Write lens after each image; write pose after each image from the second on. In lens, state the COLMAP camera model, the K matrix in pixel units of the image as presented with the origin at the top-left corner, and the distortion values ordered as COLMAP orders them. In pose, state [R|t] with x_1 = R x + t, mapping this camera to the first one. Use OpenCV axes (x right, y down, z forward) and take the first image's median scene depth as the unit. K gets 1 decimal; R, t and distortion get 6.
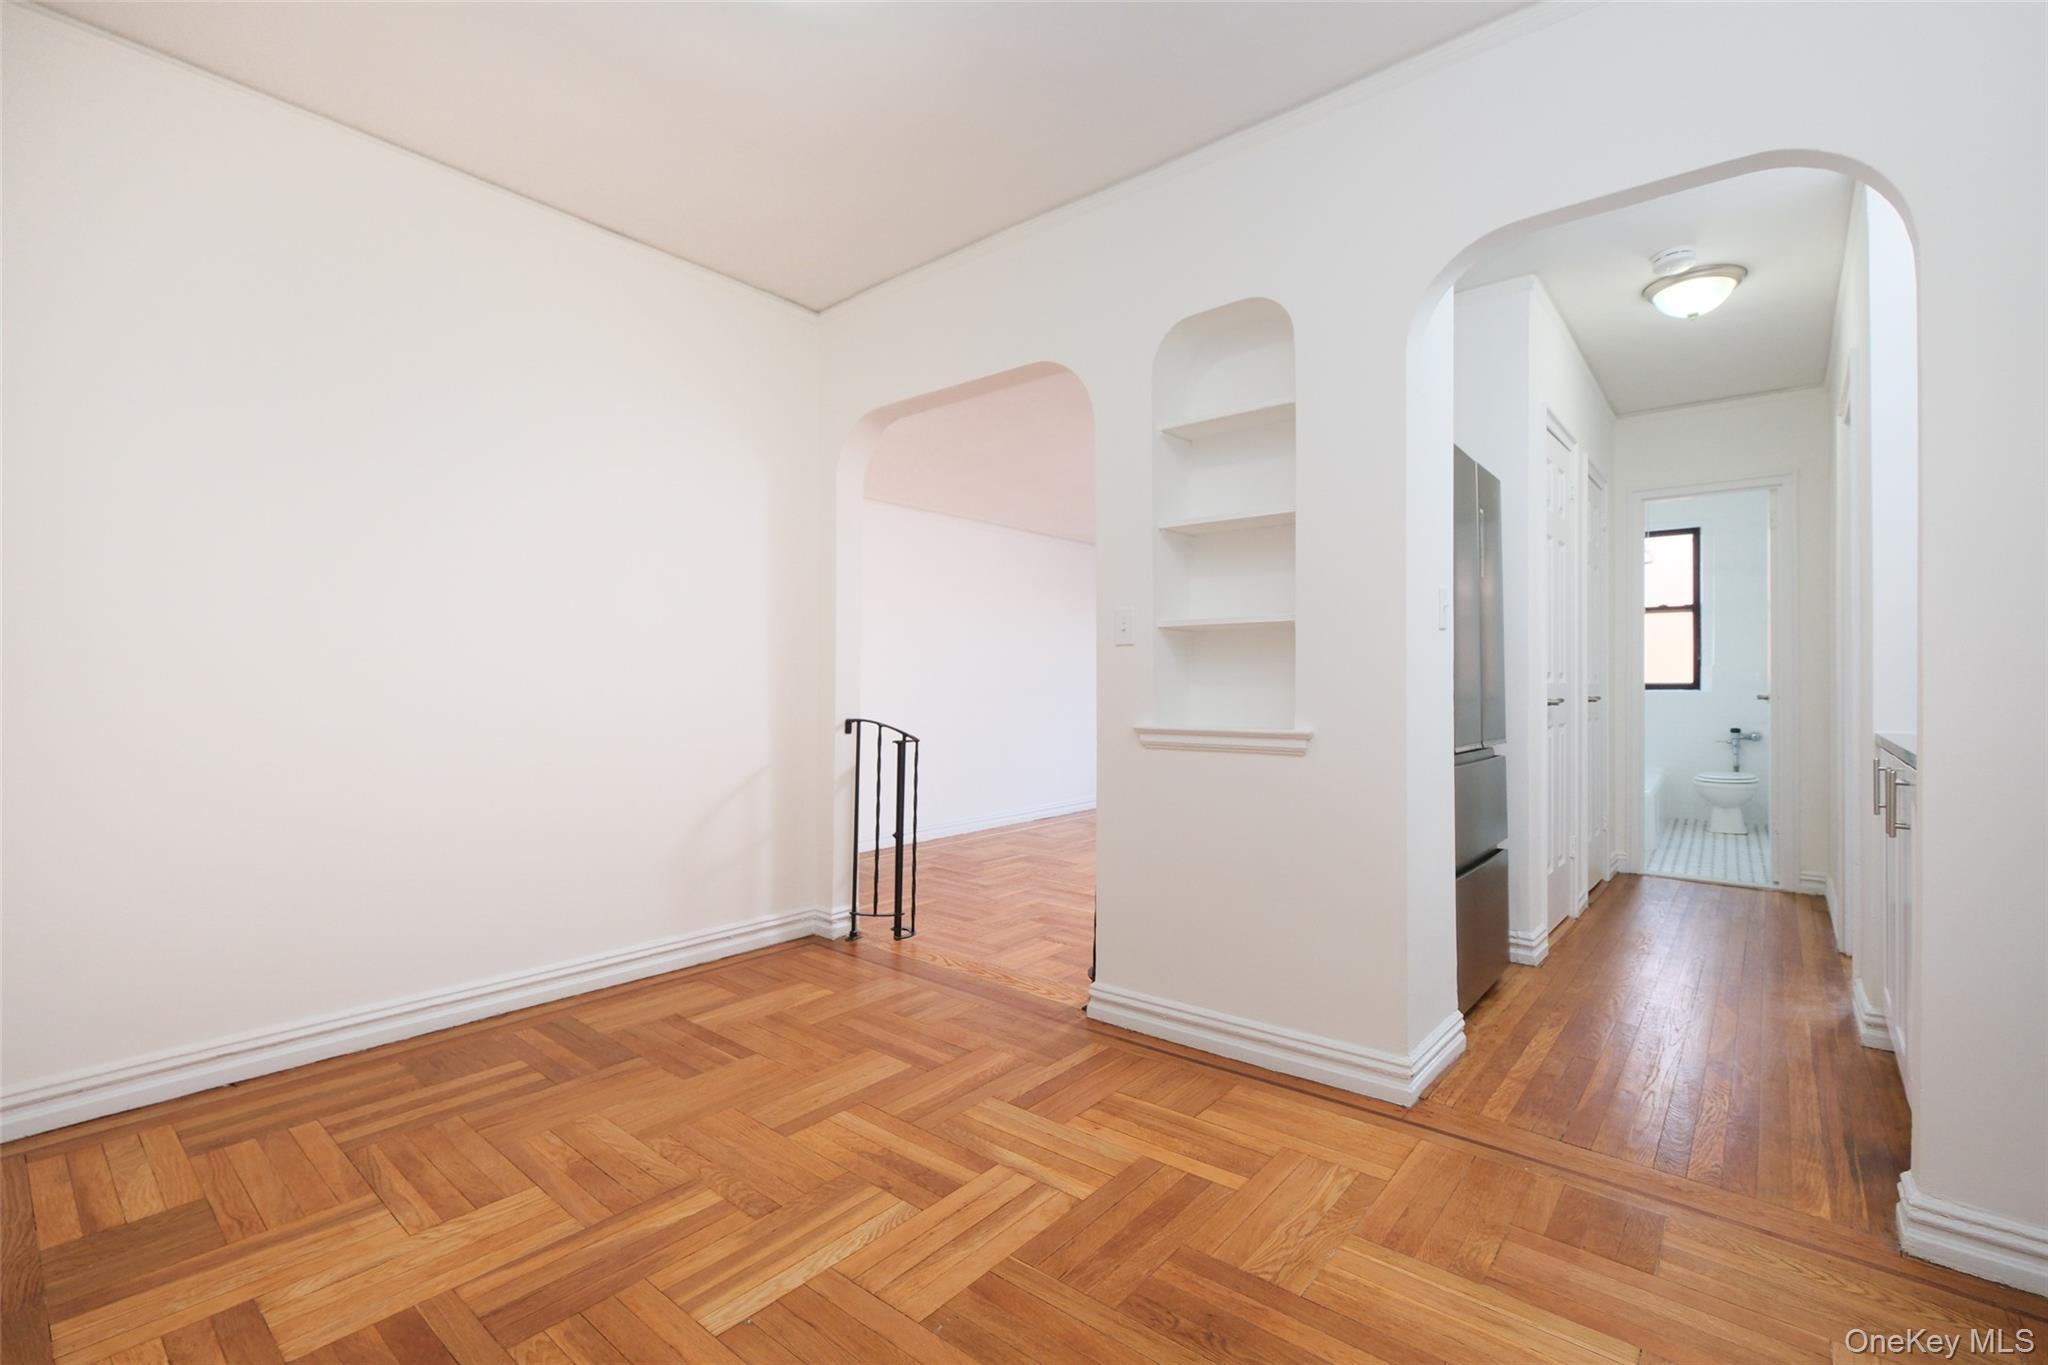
lens RADIAL K [[912.3, 0, 1023.8], [0, 912.3, 665.3], [0, 0, 1]] dist [-0.016768, 0.000076]
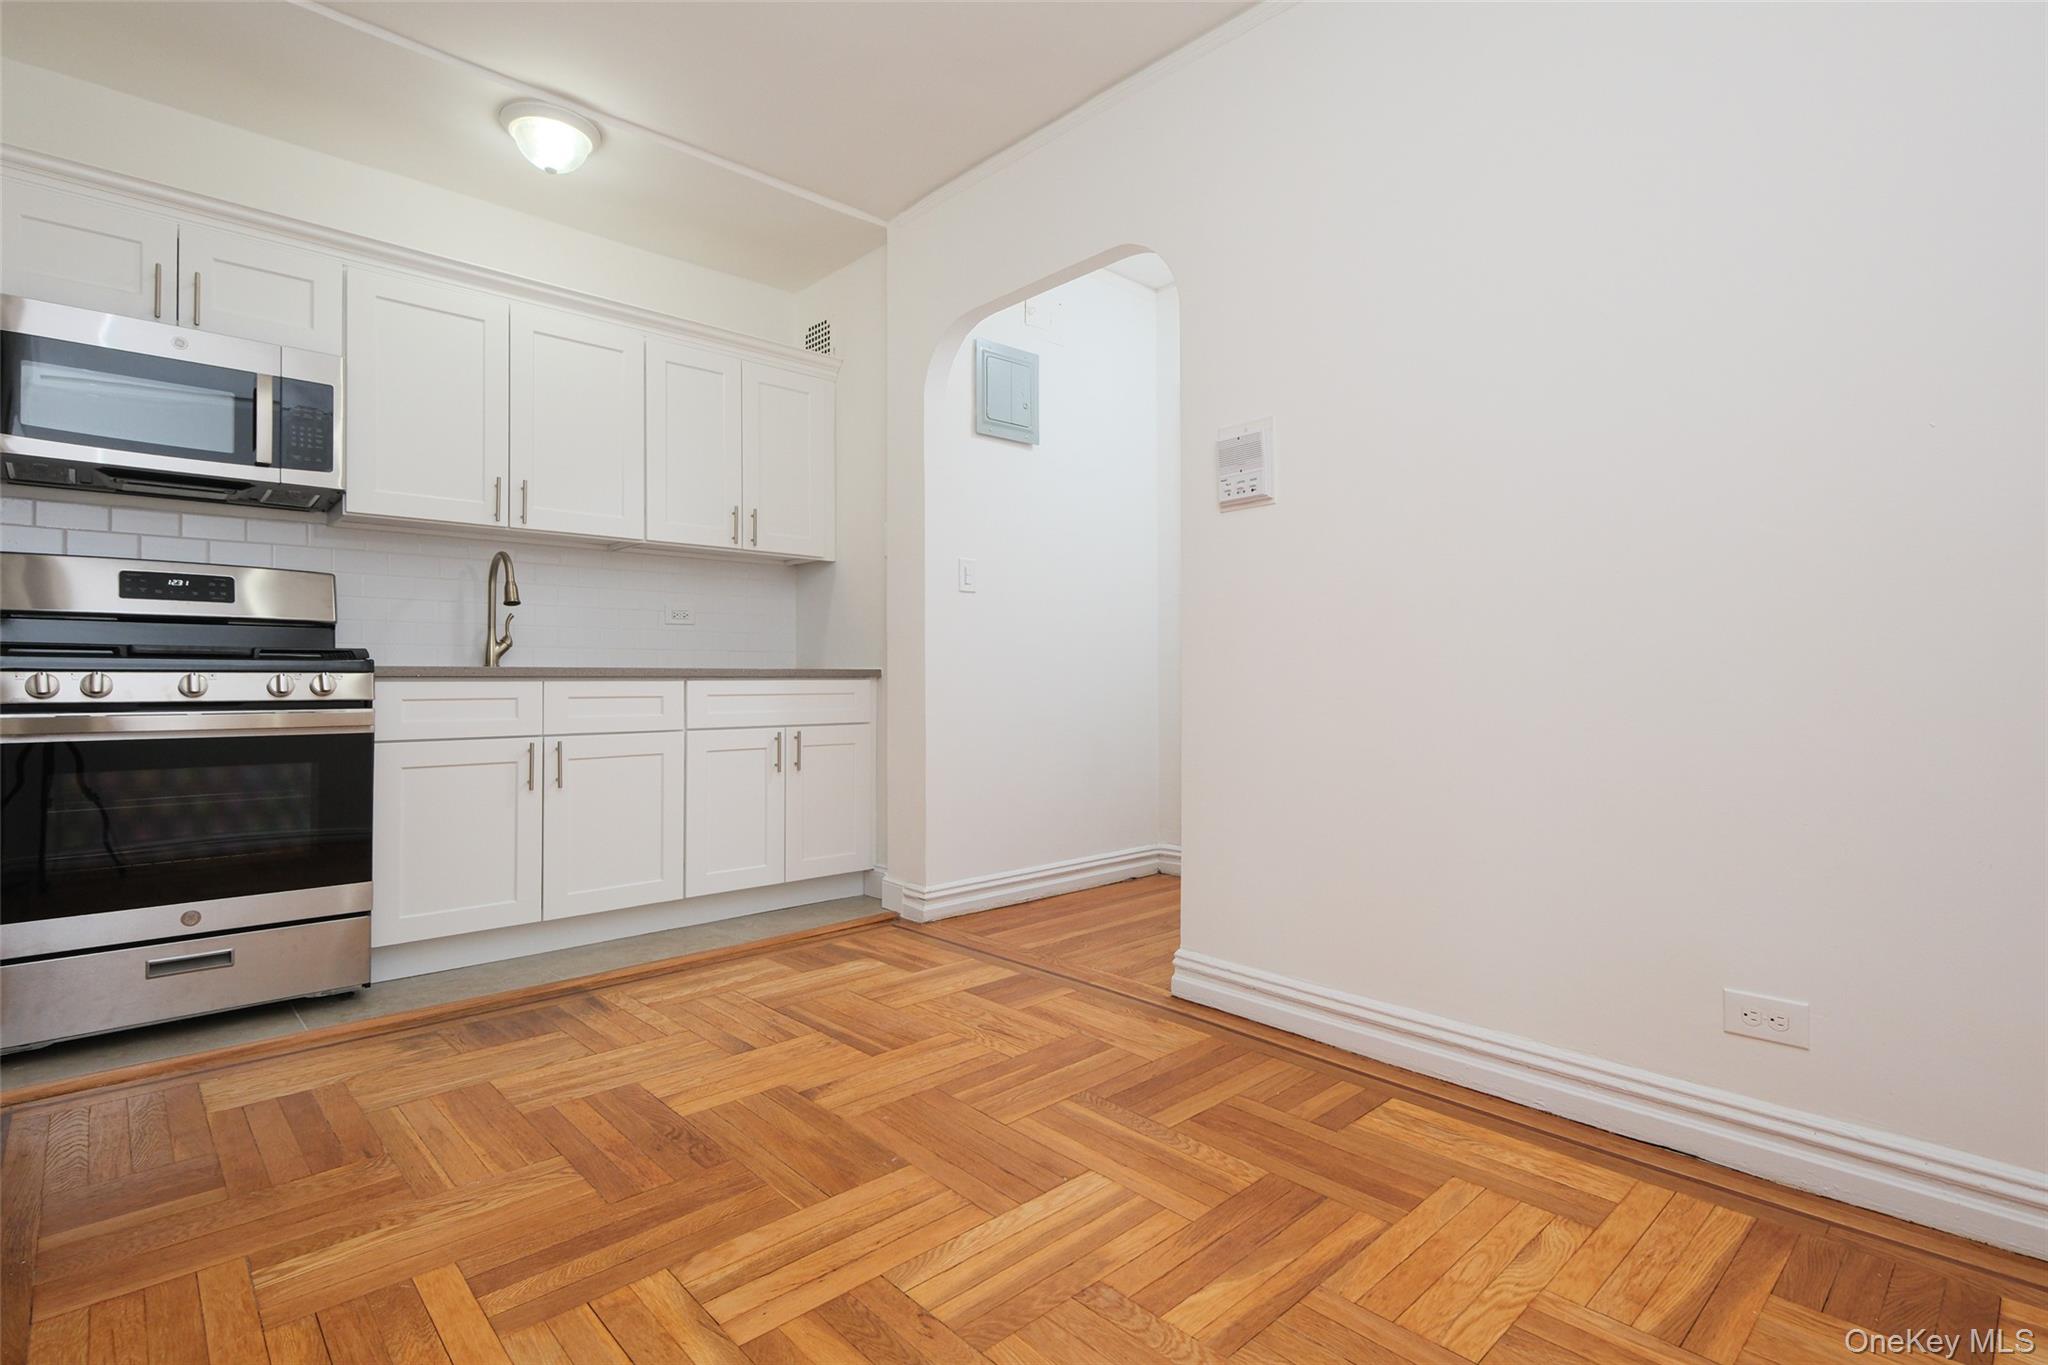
lens RADIAL K [[959.3, 0, 1042.9], [0, 959.3, 672.1], [0, 0, 1]] dist [0.000505, 0.000000]
pose [[-0.995457, -0.002910, 0.095166, -0.327113], [-0.004745, 0.999807, -0.019056, 0.121096], [-0.095093, -0.019420, -0.995279, 1.832356]]
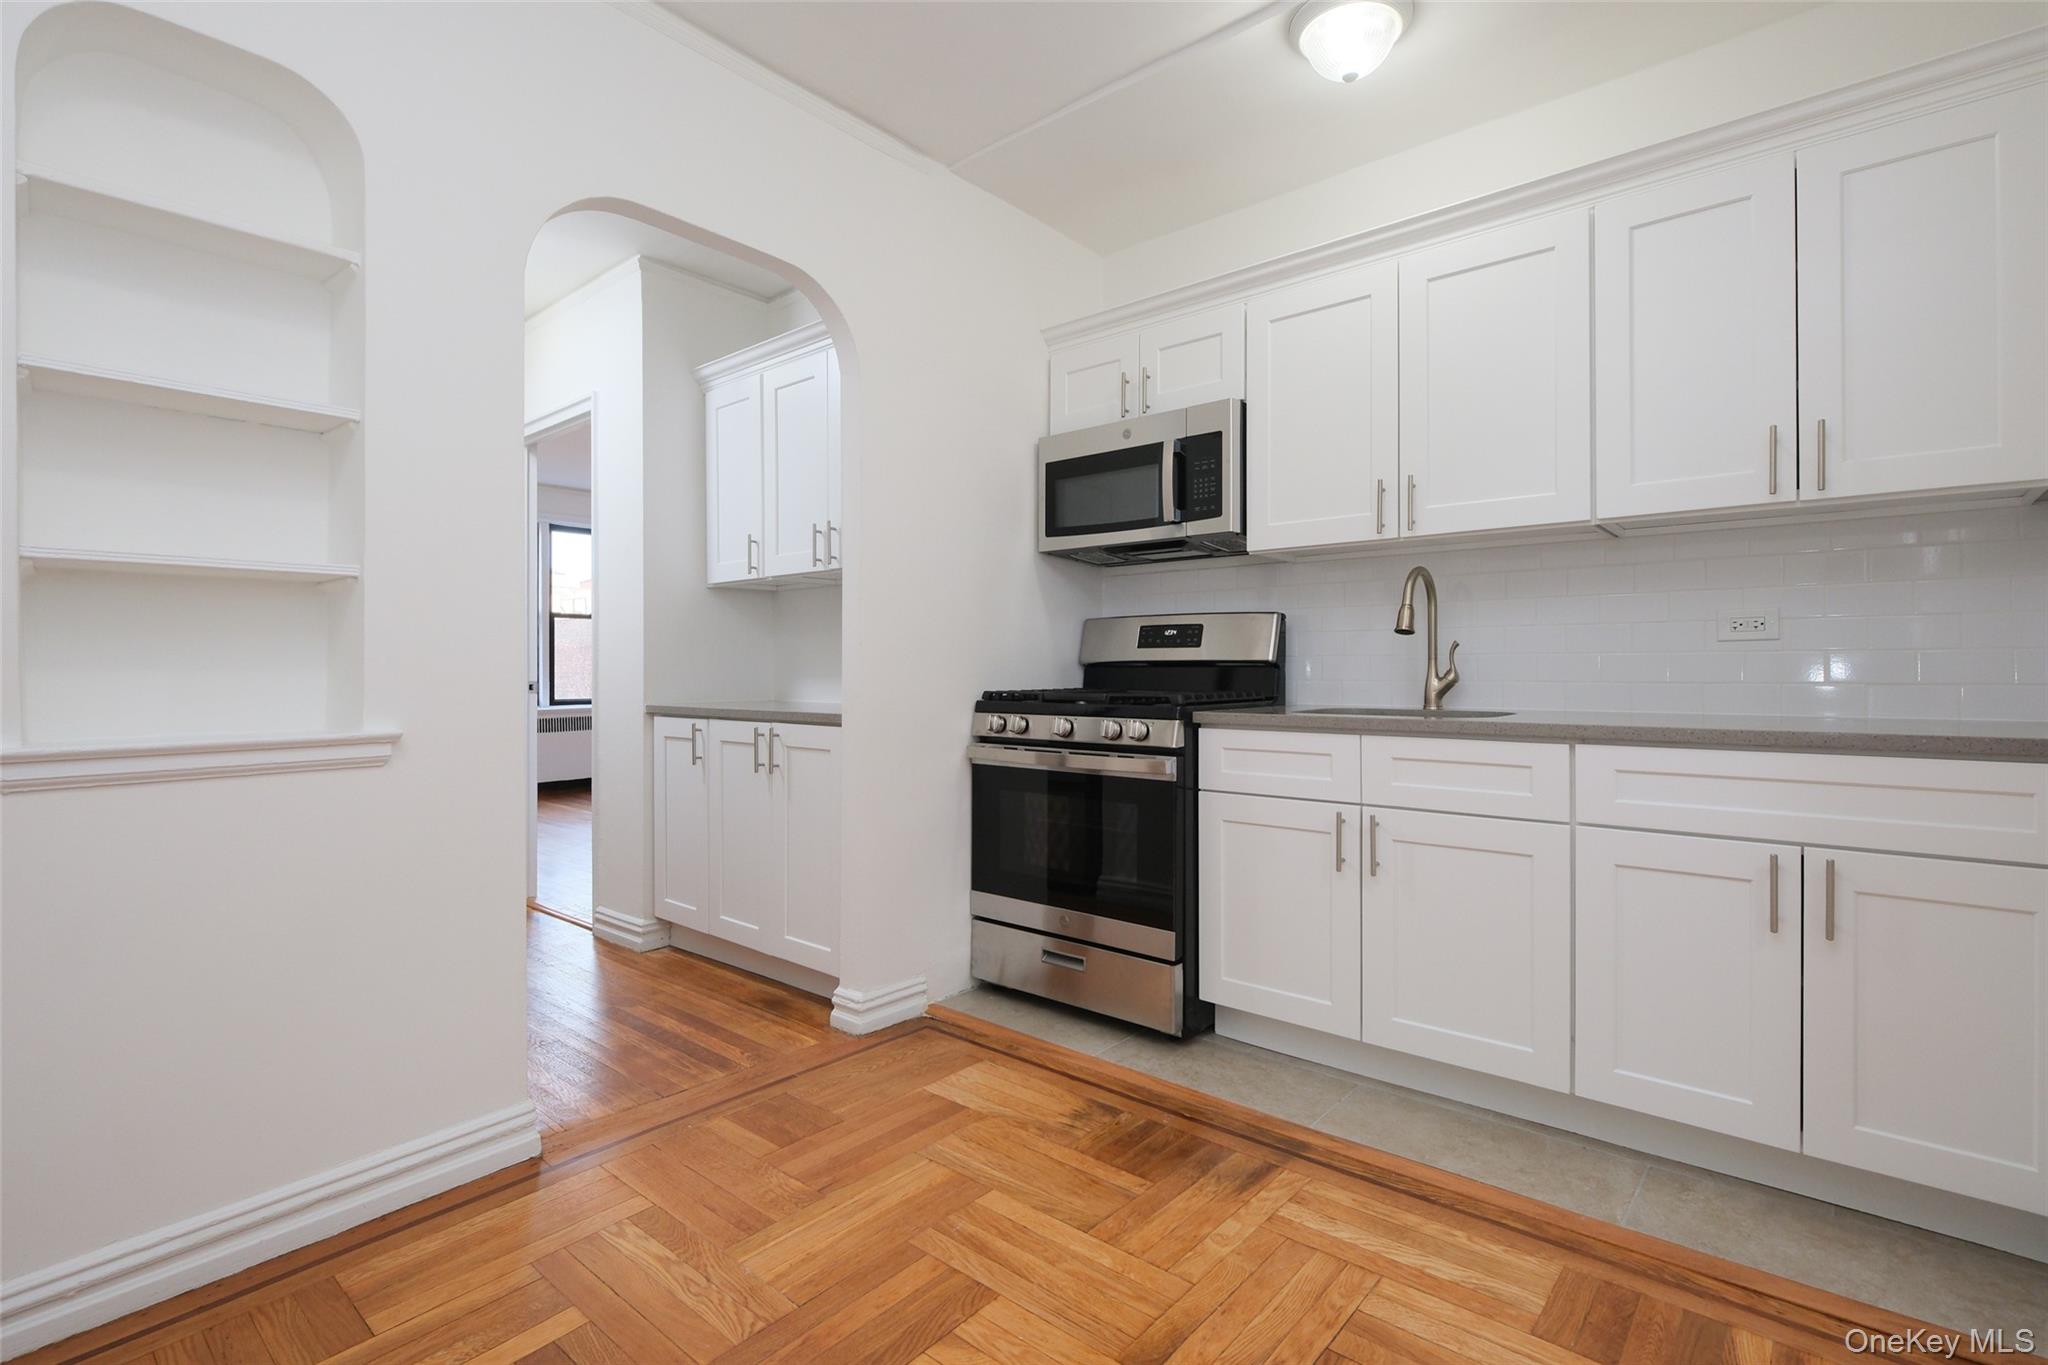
lens RADIAL K [[959.3, 0, 1042.9], [0, 959.3, 672.1], [0, 0, 1]] dist [0.000505, 0.000000]
pose [[-0.010067, -0.006905, 0.999925, -0.610700], [-0.014497, 0.999872, 0.006758, 0.017713], [-0.999844, -0.014428, -0.010166, 0.664303]]
